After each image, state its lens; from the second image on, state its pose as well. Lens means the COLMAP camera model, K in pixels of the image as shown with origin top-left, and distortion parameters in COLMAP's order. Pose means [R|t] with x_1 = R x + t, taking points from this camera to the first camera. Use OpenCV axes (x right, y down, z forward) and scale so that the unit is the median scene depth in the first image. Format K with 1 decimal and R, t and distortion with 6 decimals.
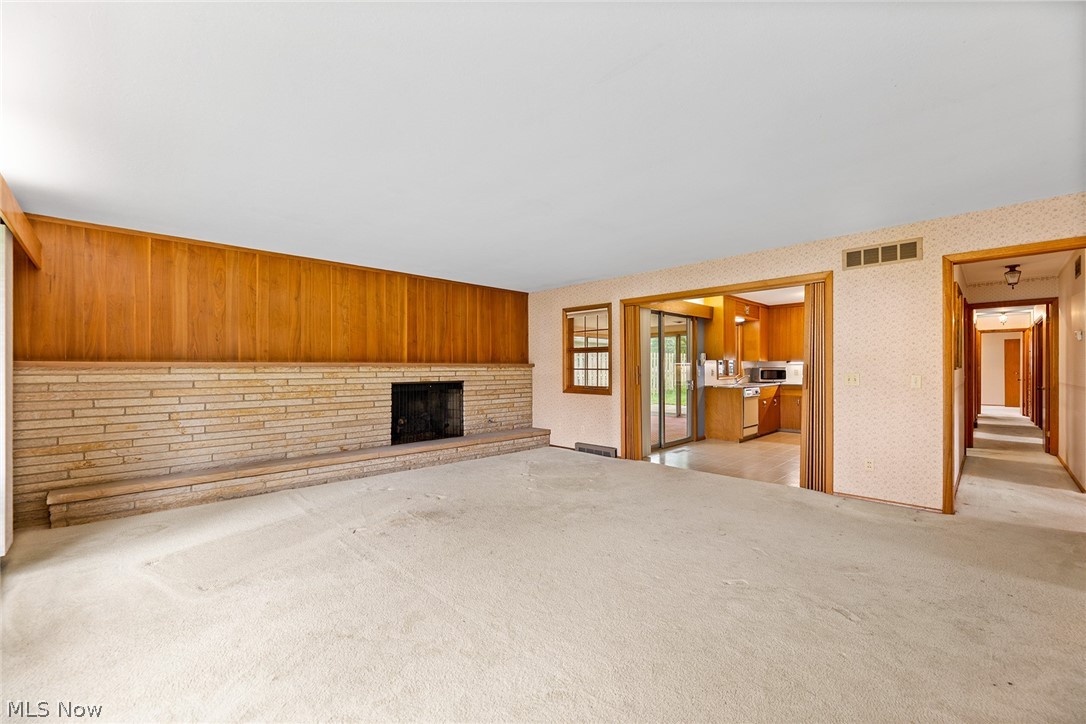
lens RADIAL K [[447.7, 0, 546.4], [0, 447.7, 363.0], [0, 0, 1]] dist [0.000886, -0.000026]
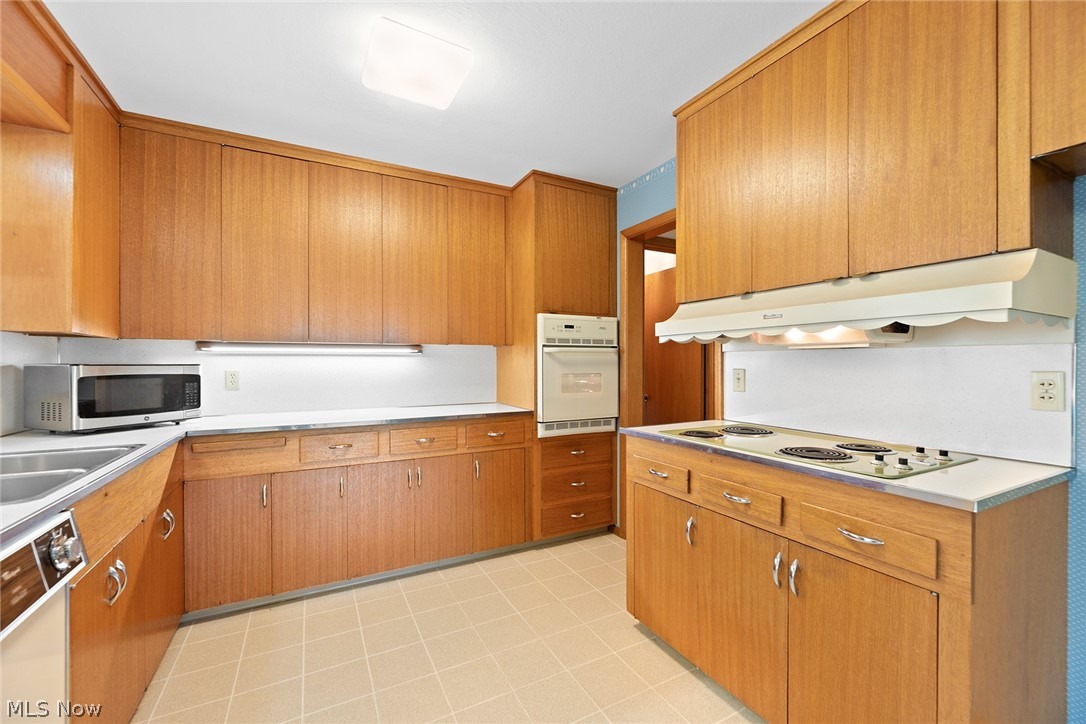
lens RADIAL K [[447.7, 0, 546.4], [0, 447.7, 363.0], [0, 0, 1]] dist [0.000886, -0.000026]
pose [[0.291646, 0.004696, 0.956515, 0.911944], [-0.008191, 0.999964, -0.002412, 0.022670], [-0.956491, -0.007131, 0.291674, 1.946561]]
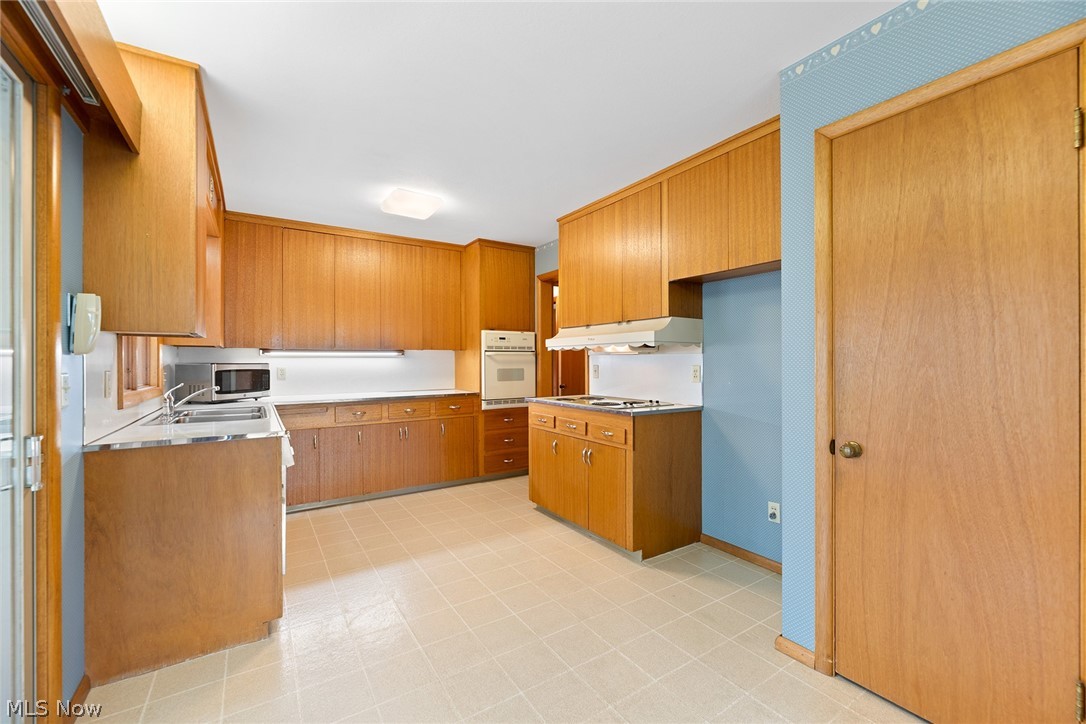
lens RADIAL K [[447.7, 0, 546.4], [0, 447.7, 363.0], [0, 0, 1]] dist [0.000886, -0.000026]
pose [[0.202211, 0.000614, 0.979342, 0.424643], [-0.006292, 0.999980, 0.000673, 0.021751], [-0.979322, -0.006298, 0.202211, 1.739429]]
